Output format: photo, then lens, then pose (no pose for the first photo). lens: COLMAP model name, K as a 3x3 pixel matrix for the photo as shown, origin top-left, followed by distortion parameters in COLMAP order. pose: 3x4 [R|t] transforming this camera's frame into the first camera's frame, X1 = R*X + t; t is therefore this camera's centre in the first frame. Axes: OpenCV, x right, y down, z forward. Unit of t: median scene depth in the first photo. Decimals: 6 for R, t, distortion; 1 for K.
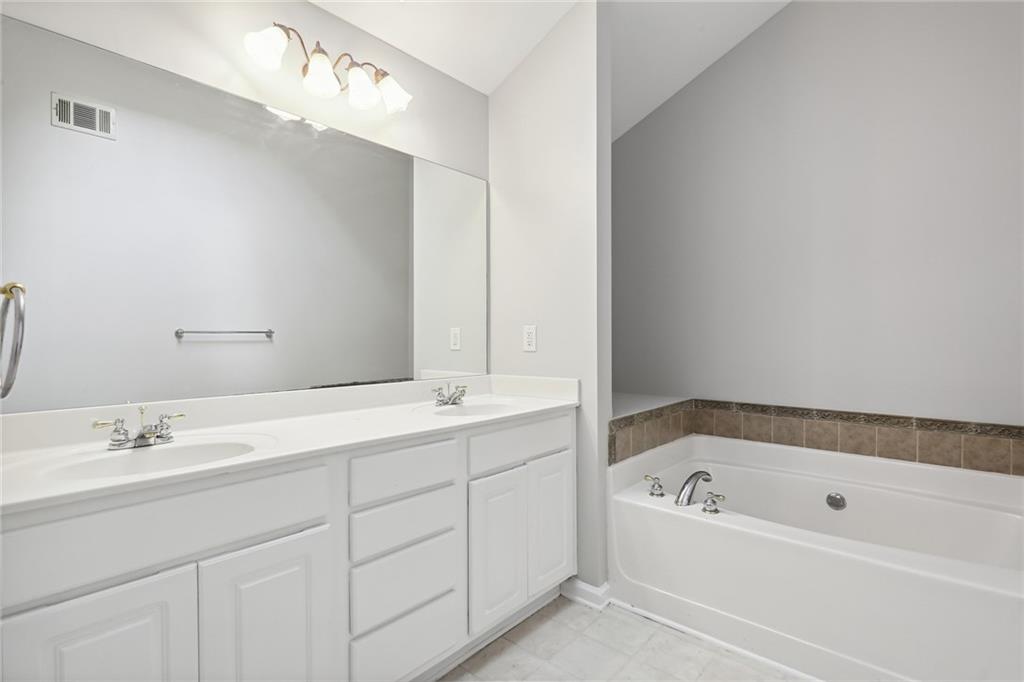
lens RADIAL K [[494.3, 0, 510.8], [0, 494.3, 341.4], [0, 0, 1]] dist [0.005411, 0.001892]
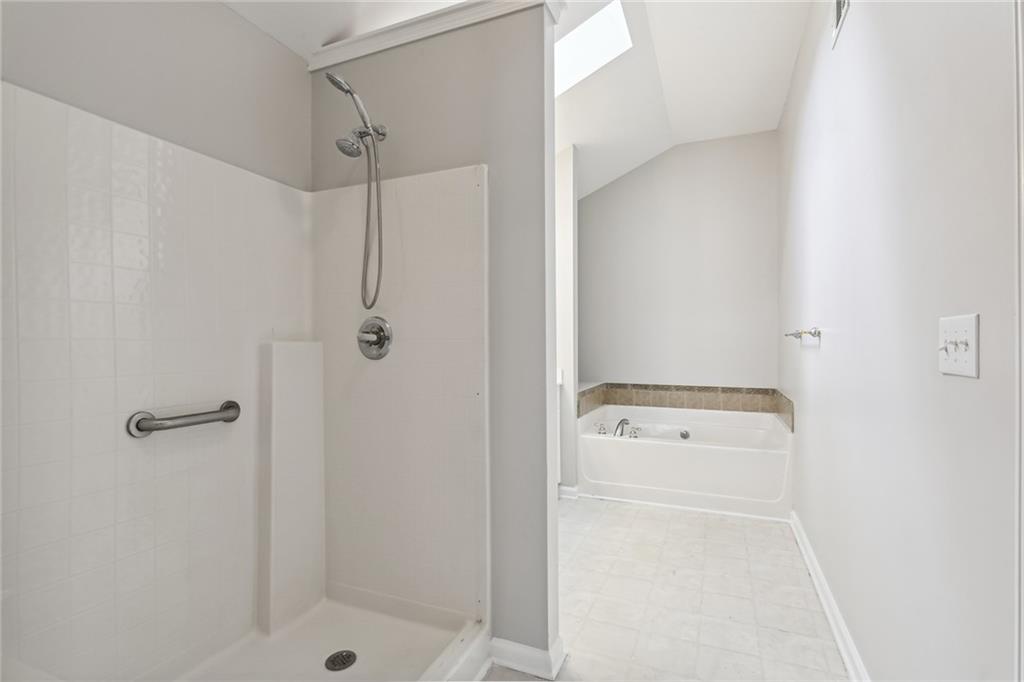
lens RADIAL K [[494.3, 0, 512.1], [0, 494.3, 339.3], [0, 0, 1]] dist [0.005411, 0.001892]
pose [[0.951964, 0.003805, 0.306187, -0.510765], [0.001550, 0.999850, -0.017244, 0.001184], [-0.306207, 0.016890, 0.951815, -0.547239]]
